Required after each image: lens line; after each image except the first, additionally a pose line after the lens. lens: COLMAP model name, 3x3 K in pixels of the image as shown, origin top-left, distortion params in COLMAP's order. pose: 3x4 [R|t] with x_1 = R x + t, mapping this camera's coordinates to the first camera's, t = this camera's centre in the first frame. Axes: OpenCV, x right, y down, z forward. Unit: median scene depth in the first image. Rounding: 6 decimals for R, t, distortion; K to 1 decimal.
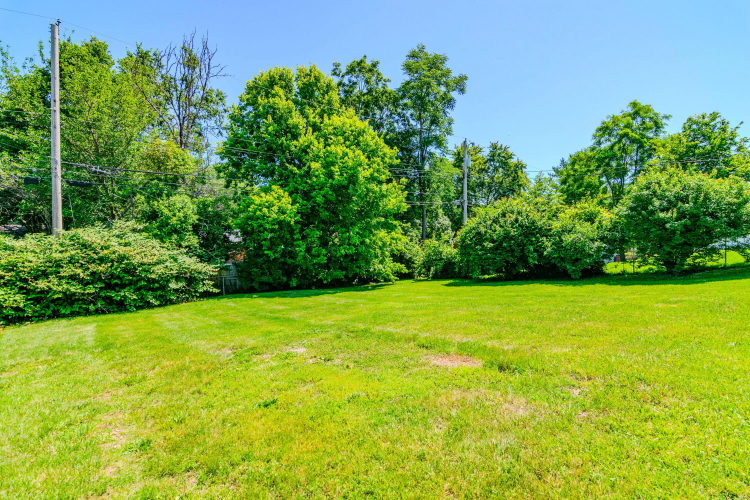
lens RADIAL K [[361.2, 0, 377.8], [0, 361.2, 235.0], [0, 0, 1]] dist [-0.000786, 0.000373]
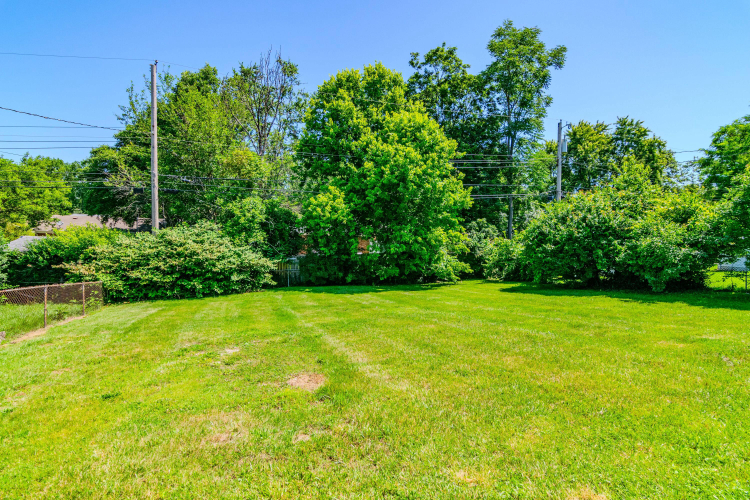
lens RADIAL K [[371.7, 0, 382.0], [0, 371.7, 228.1], [0, 0, 1]] dist [-0.001591, 0.000205]
pose [[0.948910, 0.007851, -0.315448, 0.184284], [-0.003715, 0.999899, 0.013713, -0.026546], [0.315524, -0.011840, 0.948844, 0.013437]]
